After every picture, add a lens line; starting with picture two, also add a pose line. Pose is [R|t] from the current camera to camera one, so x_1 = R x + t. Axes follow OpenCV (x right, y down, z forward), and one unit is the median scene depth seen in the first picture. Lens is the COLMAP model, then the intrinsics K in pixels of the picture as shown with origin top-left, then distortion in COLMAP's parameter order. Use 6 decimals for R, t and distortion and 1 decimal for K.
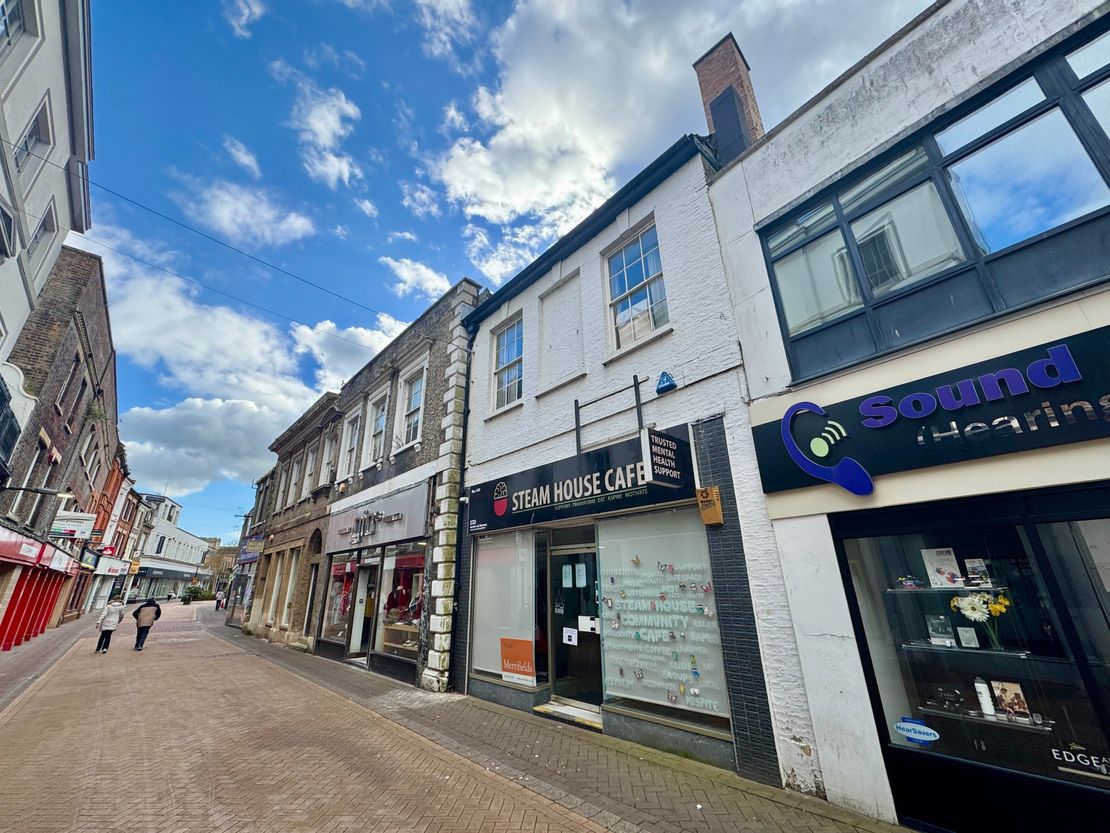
lens RADIAL K [[436.8, 0, 559.1], [0, 436.8, 418.6], [0, 0, 1]] dist [-0.000889, 0.000099]
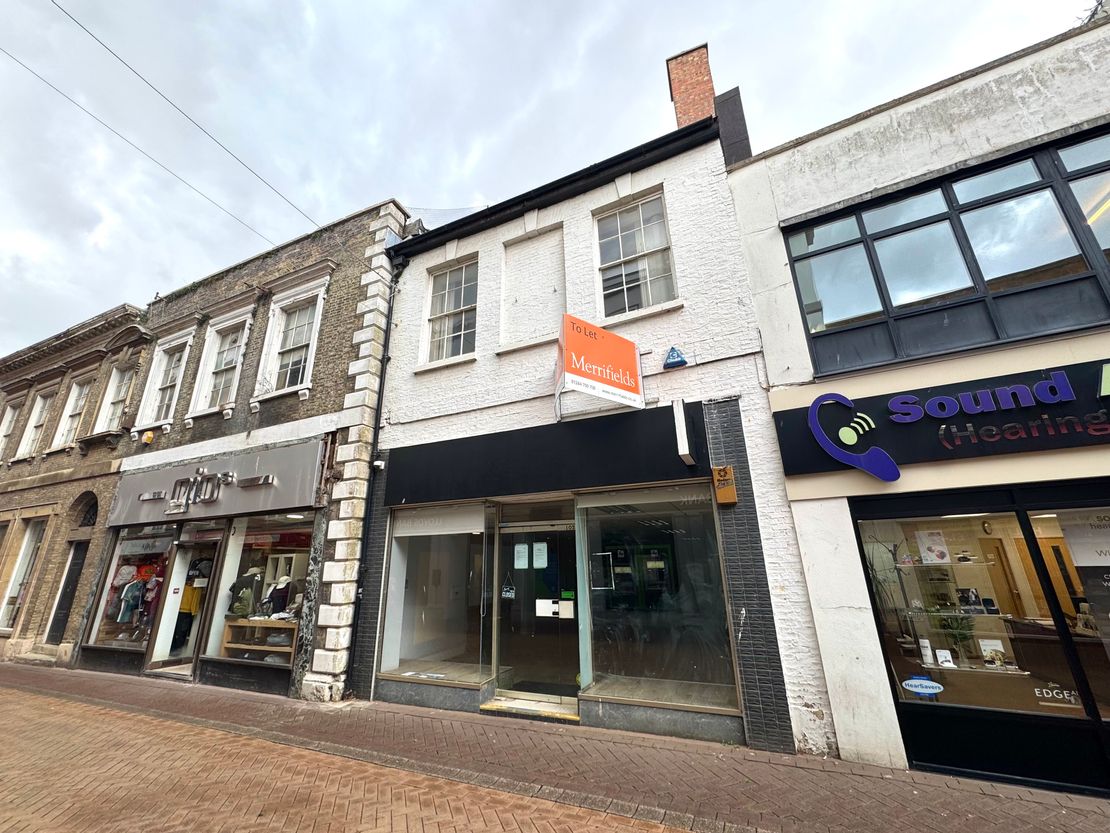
lens RADIAL K [[436.8, 0, 554.5], [0, 436.8, 419.2], [0, 0, 1]] dist [-0.000889, 0.000099]
pose [[0.920666, 0.125291, 0.369697, -0.336512], [-0.134640, 0.990894, -0.000520, 0.086658], [-0.366396, -0.049297, 0.929152, 0.185065]]
